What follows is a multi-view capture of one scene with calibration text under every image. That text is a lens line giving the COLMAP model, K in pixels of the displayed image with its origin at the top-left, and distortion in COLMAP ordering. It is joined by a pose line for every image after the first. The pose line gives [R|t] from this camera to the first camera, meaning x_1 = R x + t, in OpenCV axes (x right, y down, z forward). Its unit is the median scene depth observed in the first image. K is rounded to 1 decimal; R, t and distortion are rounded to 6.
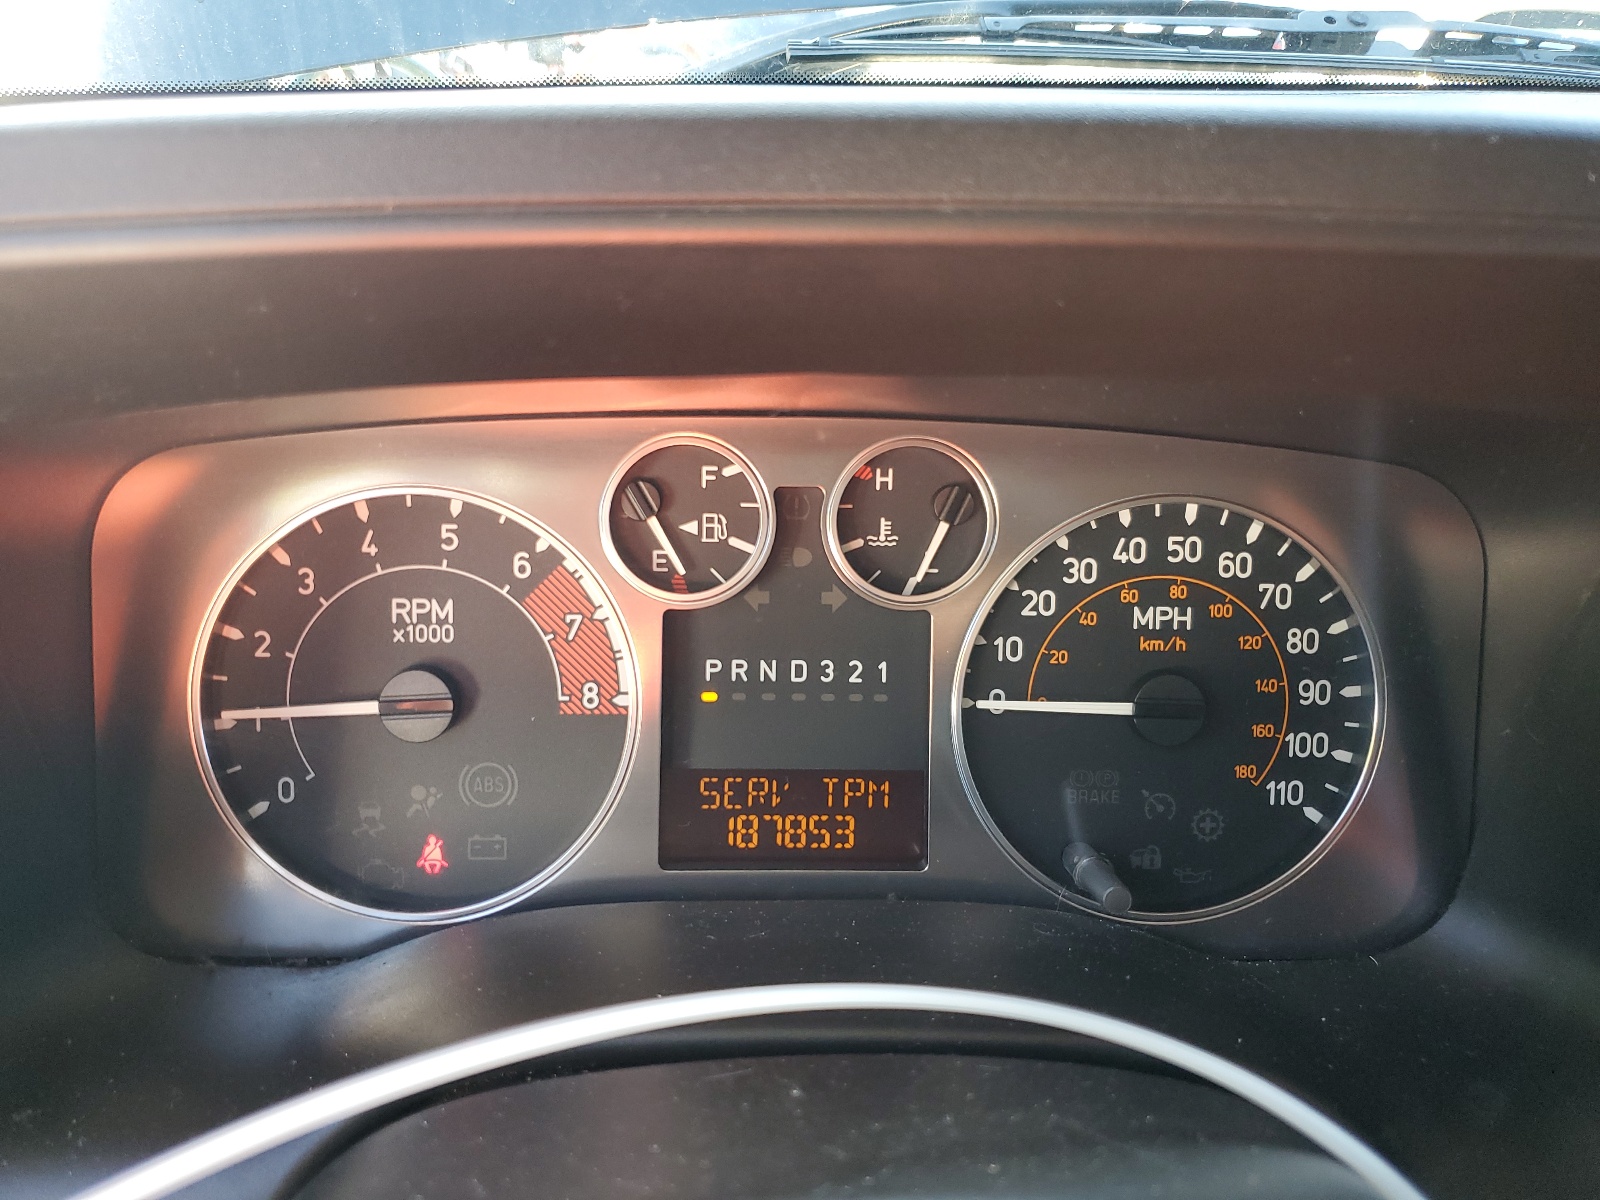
lens RADIAL K [[1198.8, 0, 803.0], [0, 1198.8, 599.1], [0, 0, 1]] dist [0.005554, 0.000973]
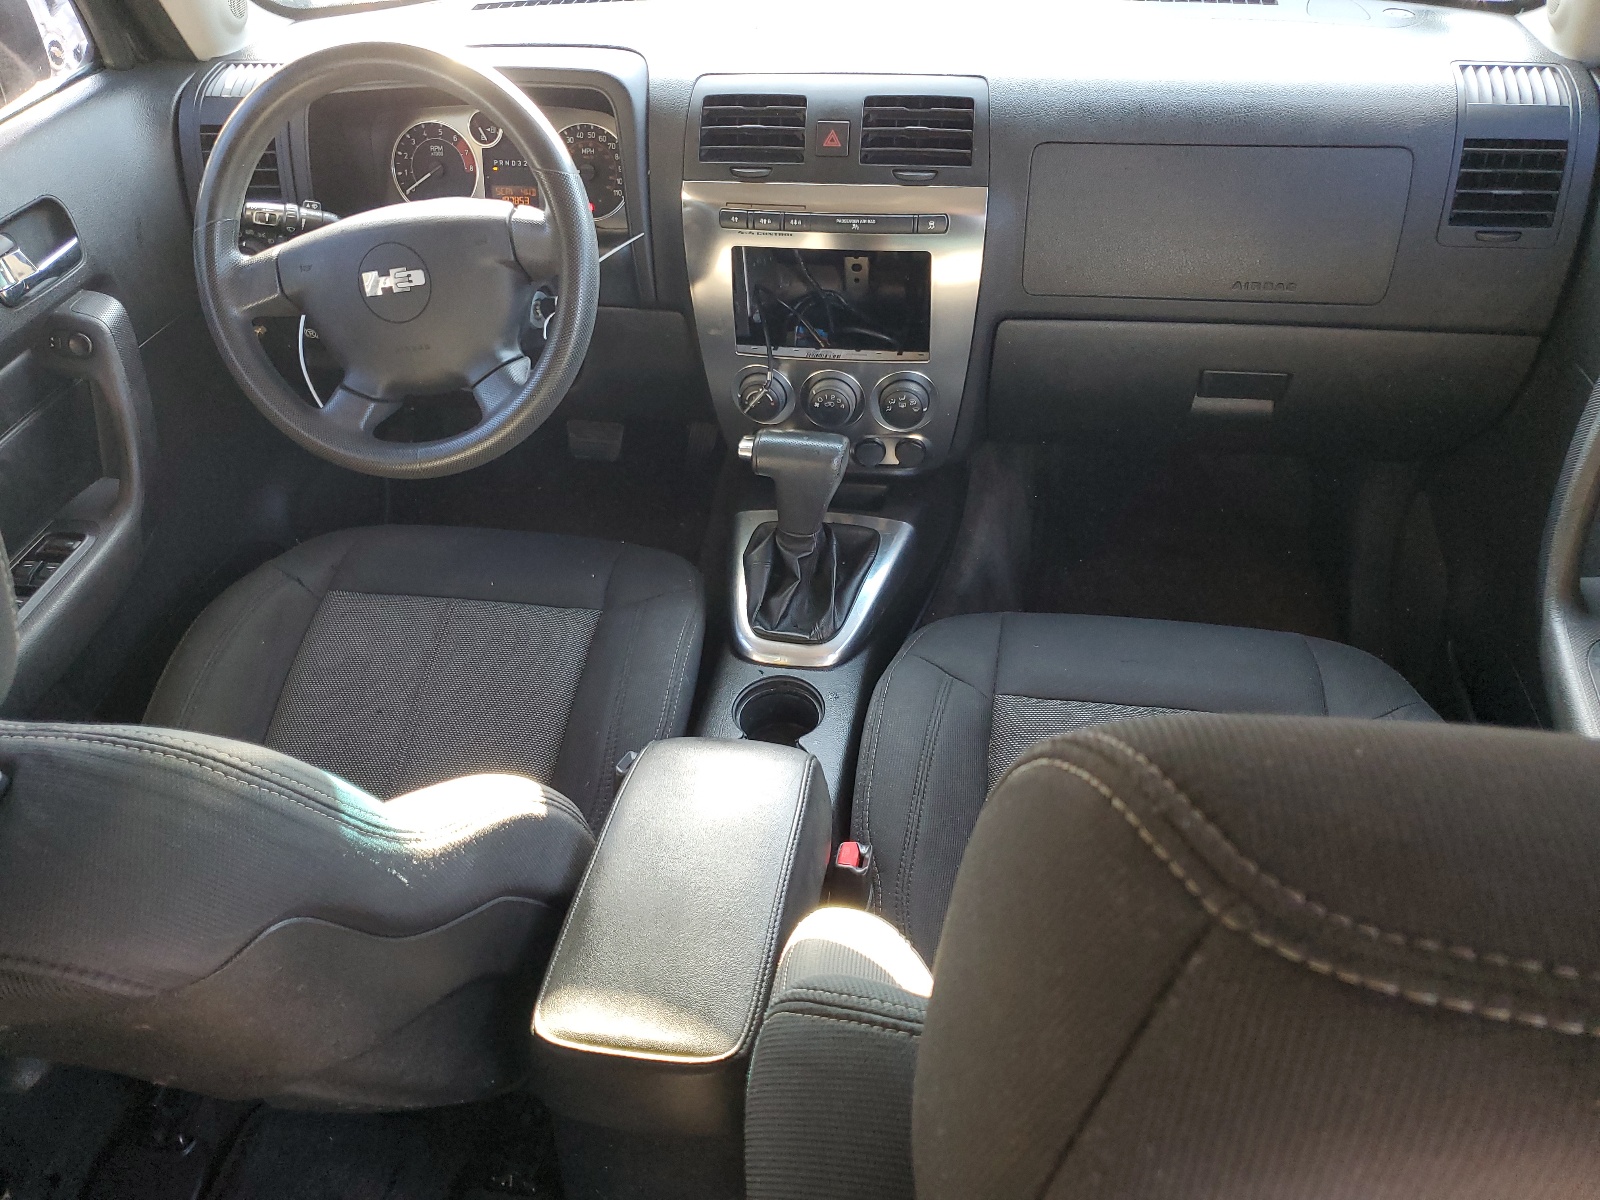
lens RADIAL K [[1198.8, 0, 797.6], [0, 1198.8, 602.6], [0, 0, 1]] dist [0.005554, 0.000973]
pose [[0.982251, 0.067614, -0.174963, 2.040927], [-0.016089, 0.959705, 0.280549, 0.378399], [0.186882, -0.272754, 0.943759, -3.709862]]
